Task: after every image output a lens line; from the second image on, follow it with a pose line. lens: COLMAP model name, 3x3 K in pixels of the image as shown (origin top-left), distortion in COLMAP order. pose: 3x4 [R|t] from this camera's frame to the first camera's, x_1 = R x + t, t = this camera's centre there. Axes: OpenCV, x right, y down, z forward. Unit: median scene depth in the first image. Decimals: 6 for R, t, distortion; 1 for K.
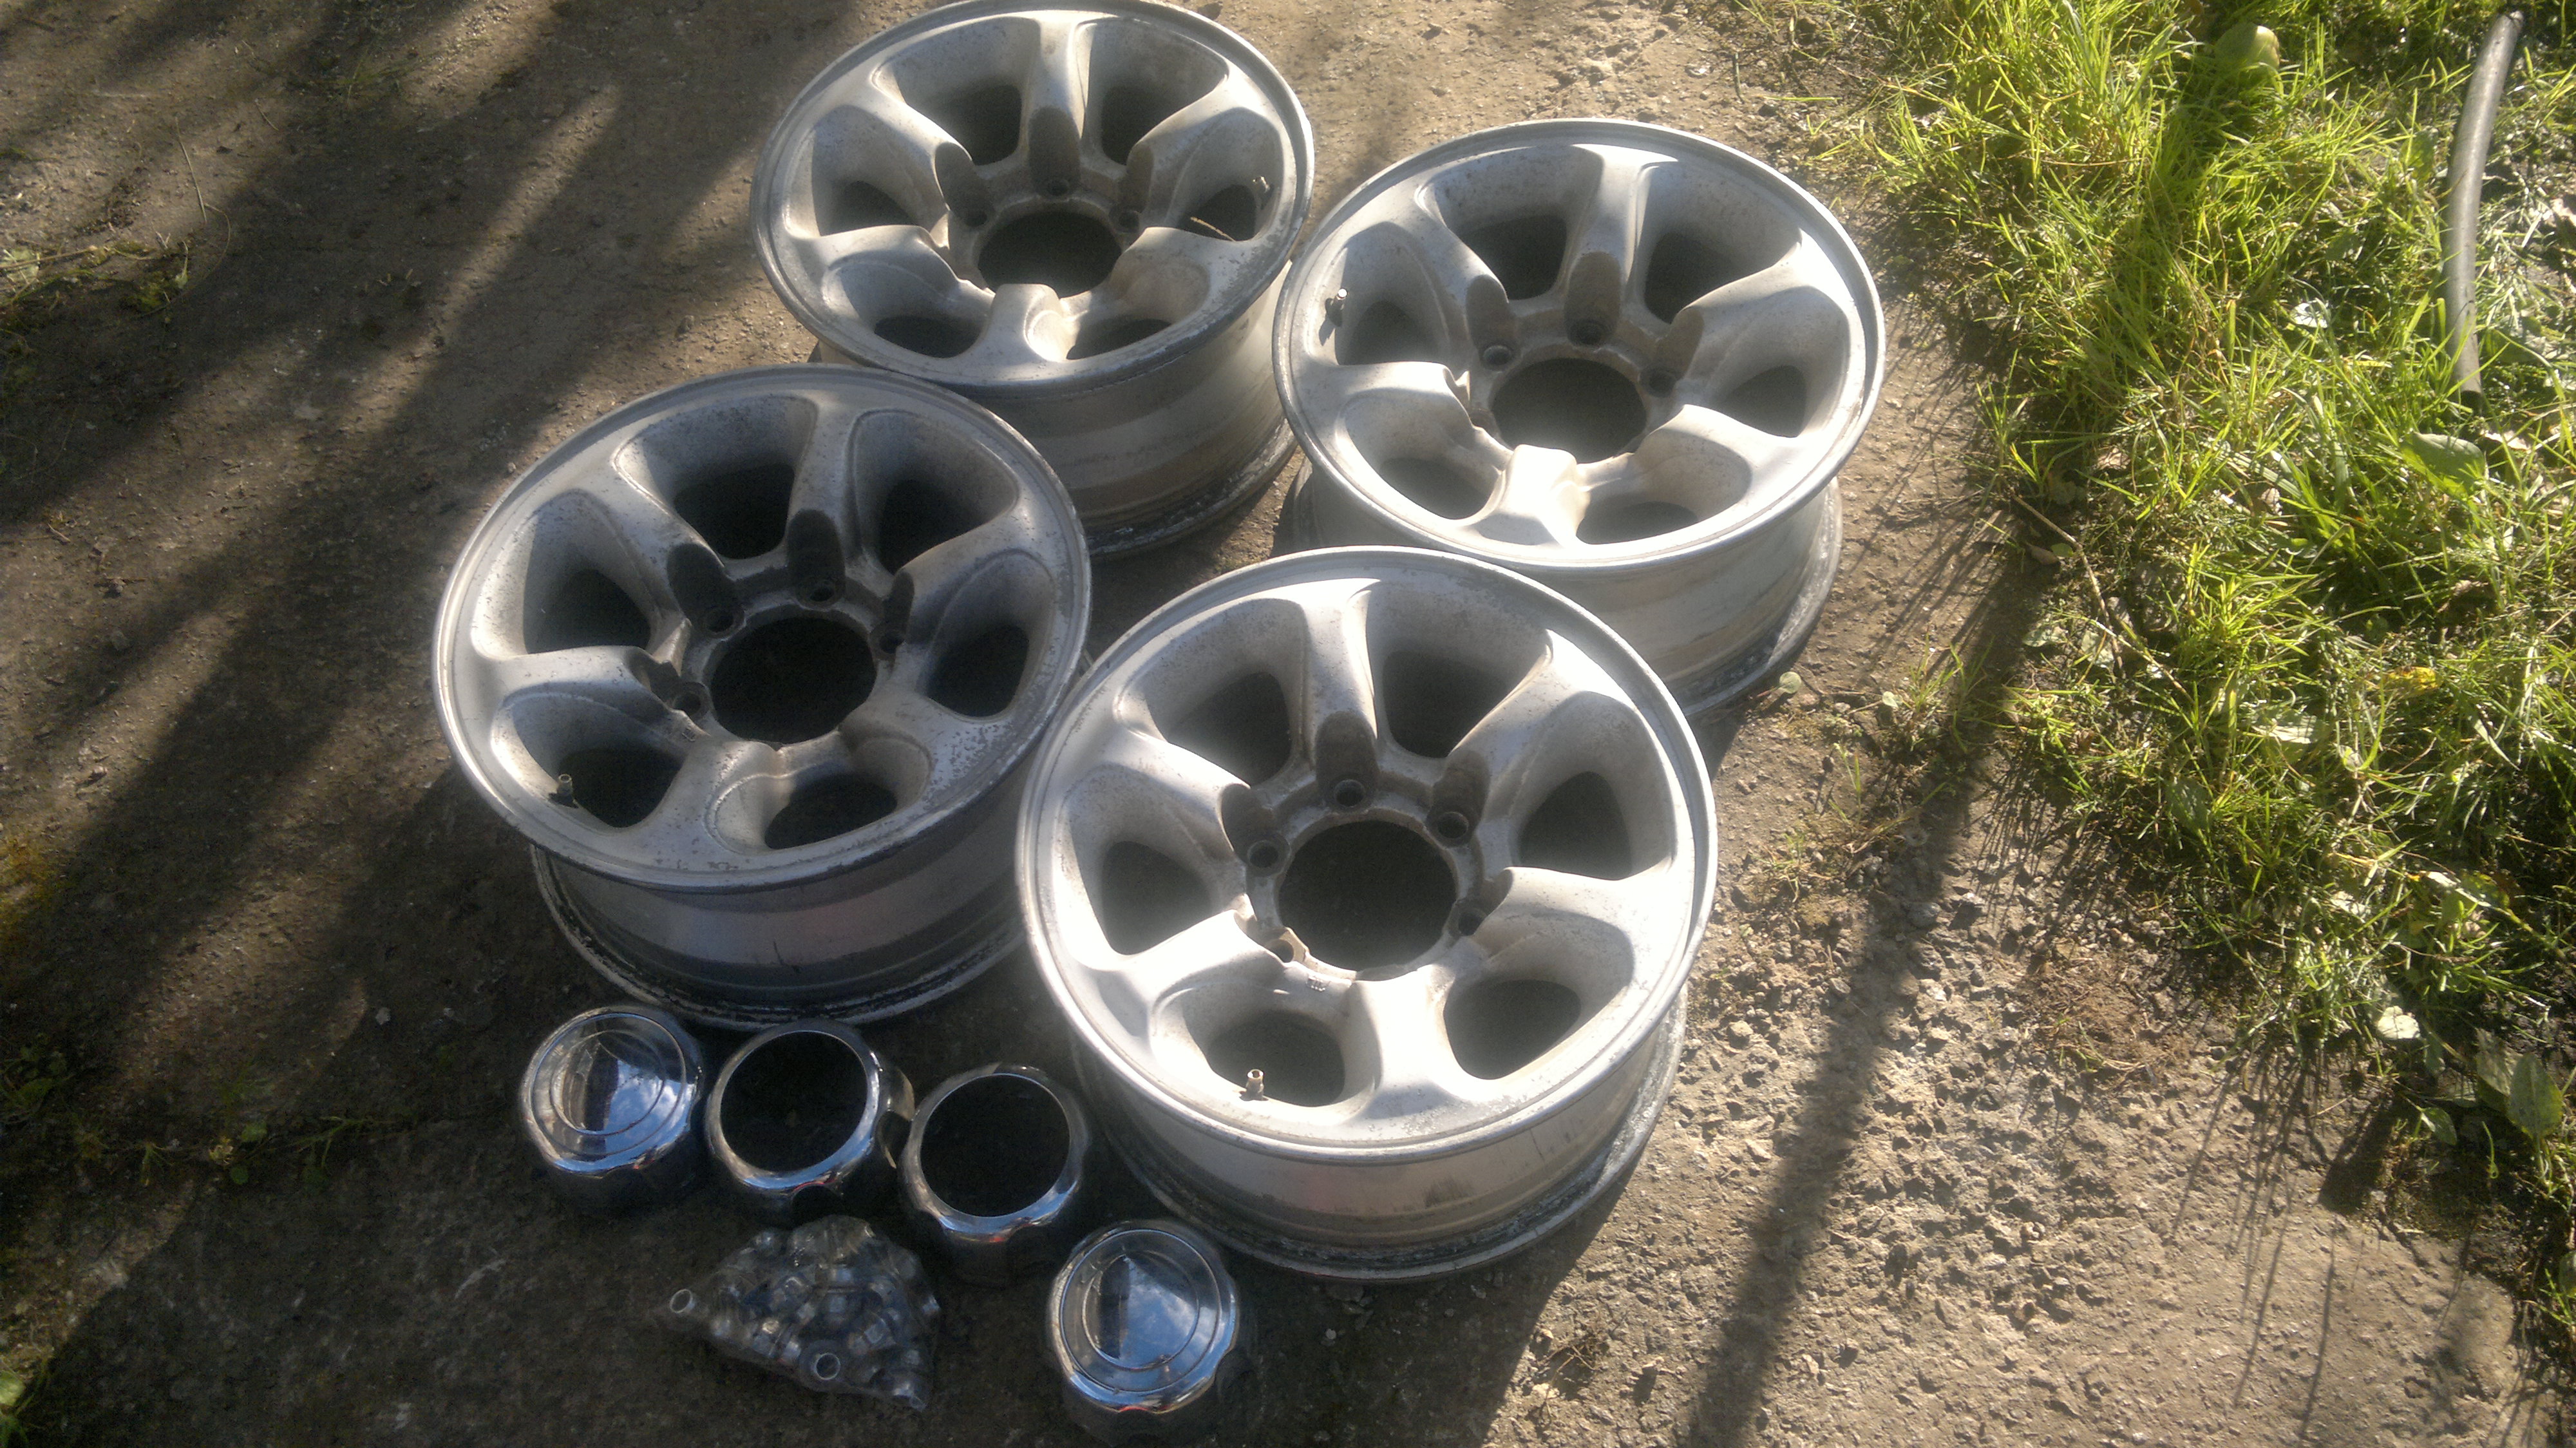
lens RADIAL K [[2153.7, 0, 1293.6], [0, 2153.7, 696.8], [0, 0, 1]] dist [0.059187, -0.110040]
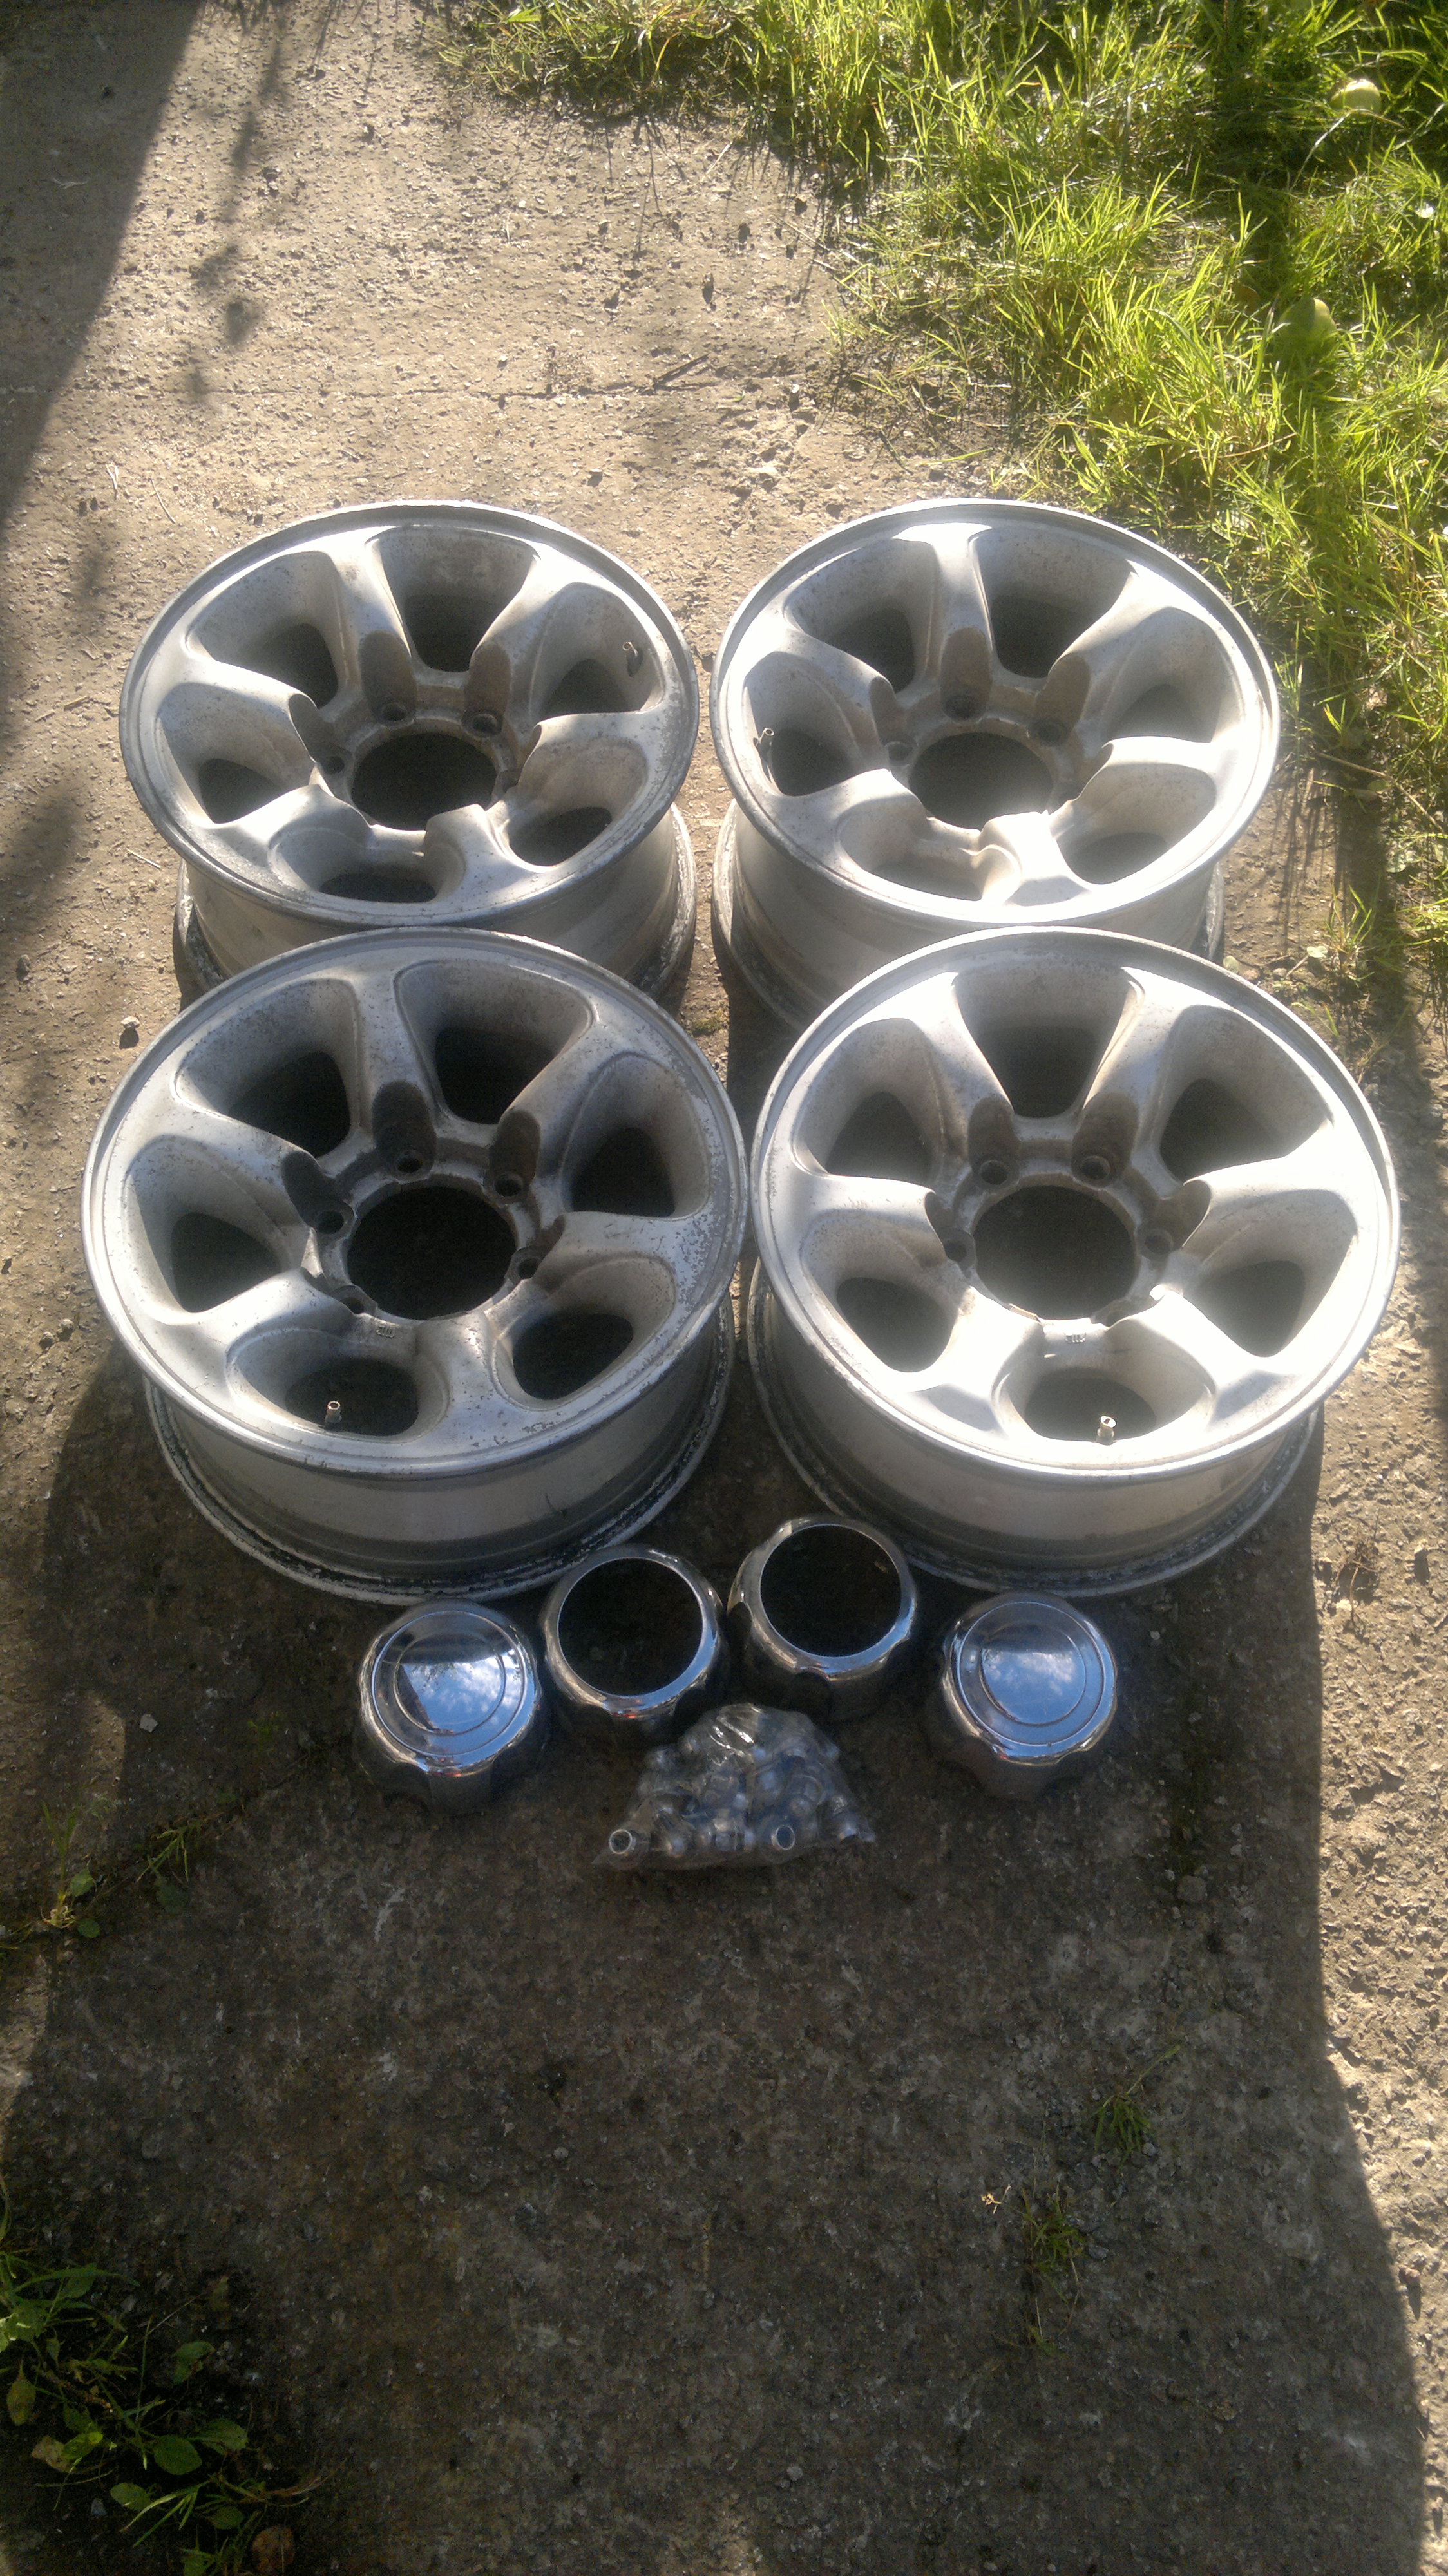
lens RADIAL K [[2153.7, 0, 720.1], [0, 2153.7, 1312.3], [0, 0, 1]] dist [0.059187, -0.110040]
pose [[0.899560, -0.338454, 0.276119, -0.406403], [0.317867, 0.940810, 0.117633, -0.057463], [-0.299588, -0.018049, 0.953898, 0.015862]]
